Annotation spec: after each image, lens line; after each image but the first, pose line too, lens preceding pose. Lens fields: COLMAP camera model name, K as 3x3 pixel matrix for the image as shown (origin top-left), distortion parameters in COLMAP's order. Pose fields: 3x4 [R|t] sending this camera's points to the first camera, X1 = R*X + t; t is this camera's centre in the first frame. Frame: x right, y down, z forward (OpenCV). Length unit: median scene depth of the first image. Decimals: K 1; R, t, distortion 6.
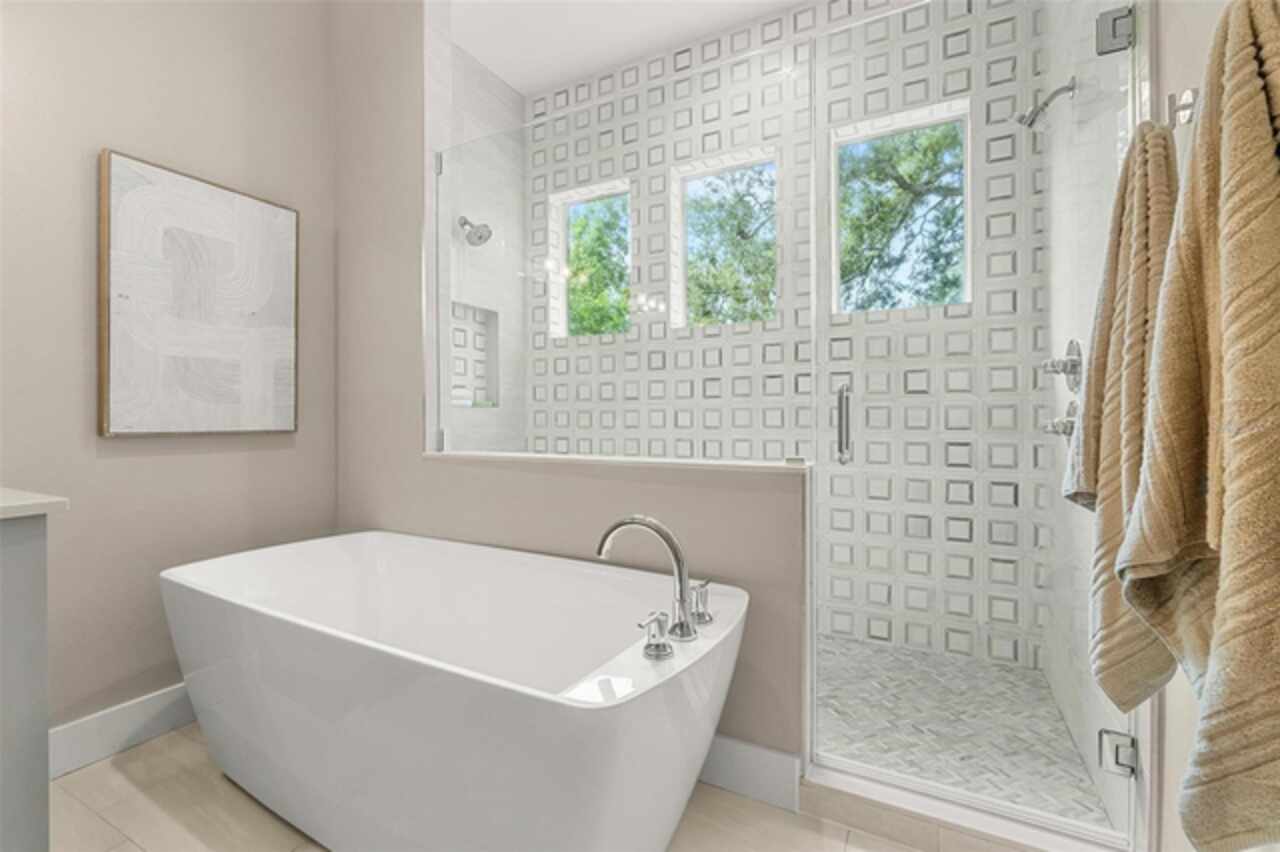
lens RADIAL K [[558.0, 0, 638.9], [0, 558.0, 422.8], [0, 0, 1]] dist [0.000050, 0.001442]
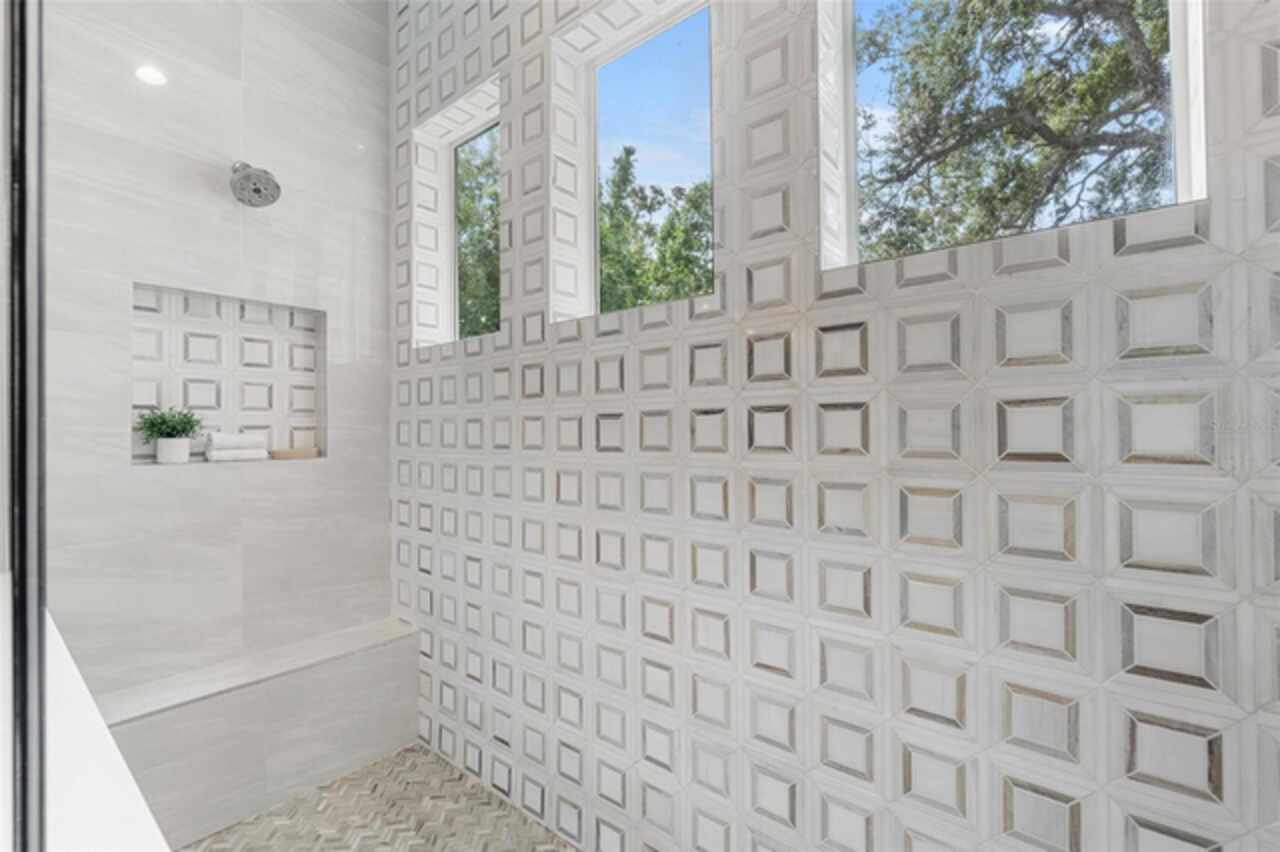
lens RADIAL K [[558.0, 0, 641.4], [0, 558.0, 428.7], [0, 0, 1]] dist [0.000050, 0.001442]
pose [[0.979874, -0.005198, -0.199547, 0.237107], [0.003384, 0.999950, -0.009431, -0.054294], [0.199586, 0.008566, 0.979843, 0.436636]]
